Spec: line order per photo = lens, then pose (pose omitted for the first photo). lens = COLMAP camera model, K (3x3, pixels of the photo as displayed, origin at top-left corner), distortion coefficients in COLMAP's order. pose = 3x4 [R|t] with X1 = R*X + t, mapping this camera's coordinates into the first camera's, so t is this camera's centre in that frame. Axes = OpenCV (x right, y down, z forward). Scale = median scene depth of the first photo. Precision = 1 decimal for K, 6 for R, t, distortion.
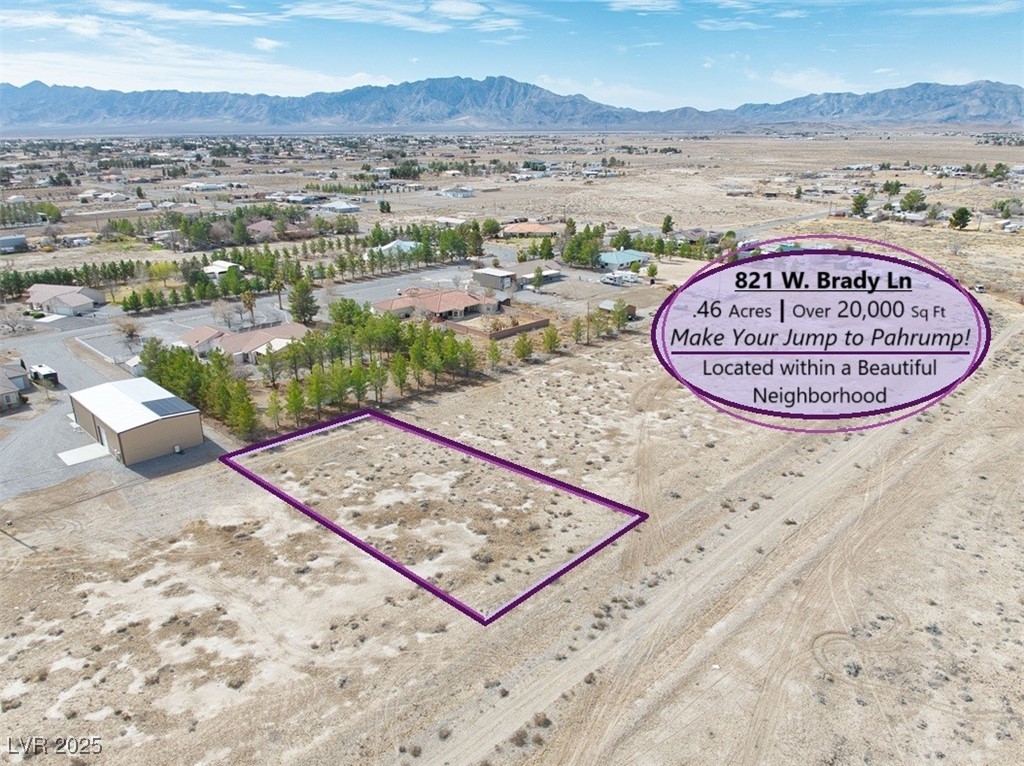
lens RADIAL K [[724.9, 0, 511.4], [0, 724.9, 381.1], [0, 0, 1]] dist [0.019466, -0.044085]
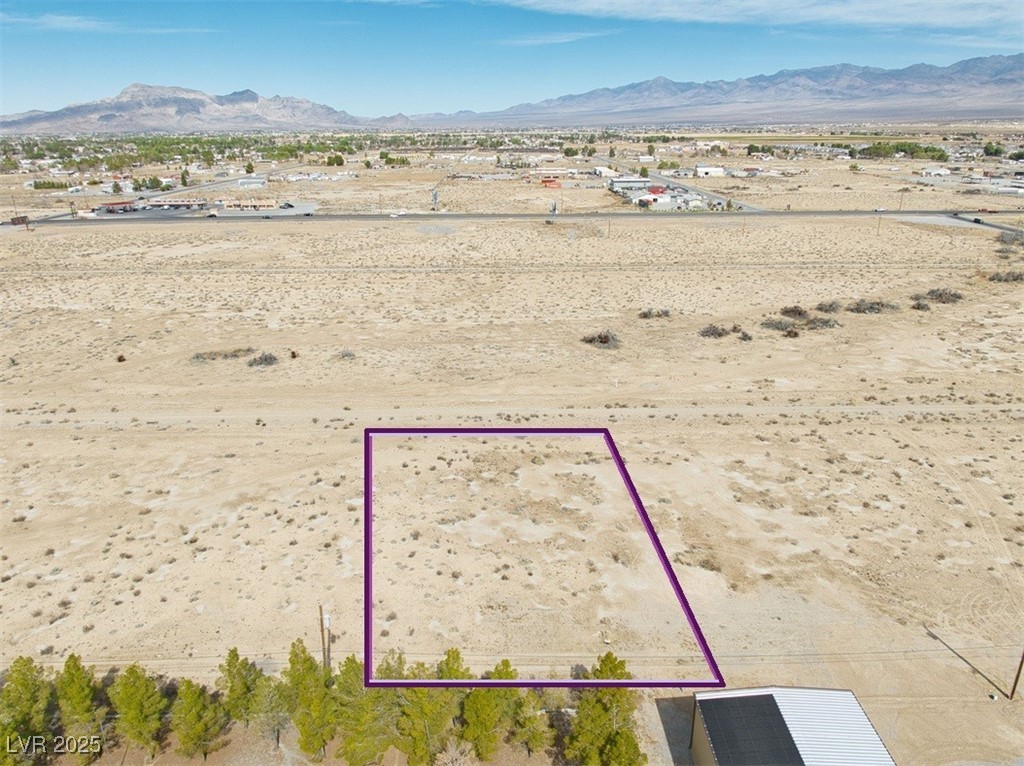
lens RADIAL K [[724.9, 0, 513.7], [0, 724.9, 390.1], [0, 0, 1]] dist [0.019466, -0.044085]
pose [[-0.713410, -0.230918, 0.661606, -0.517253], [0.241736, 0.805088, 0.541662, -0.349062], [-0.657730, 0.546361, -0.518537, 1.022778]]
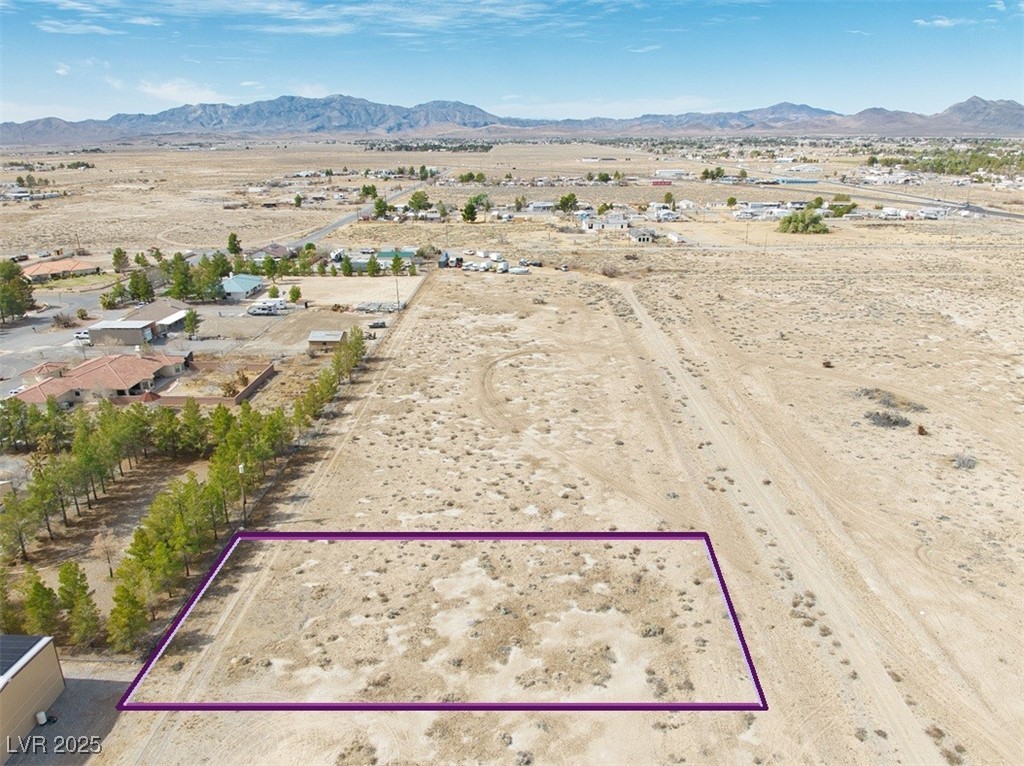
lens RADIAL K [[724.9, 0, 512.9], [0, 724.9, 385.6], [0, 0, 1]] dist [0.019466, -0.044085]
pose [[0.719449, -0.229217, 0.655632, -0.413469], [0.233890, 0.968795, 0.082046, -0.092455], [-0.653979, 0.094318, 0.750610, 0.273903]]
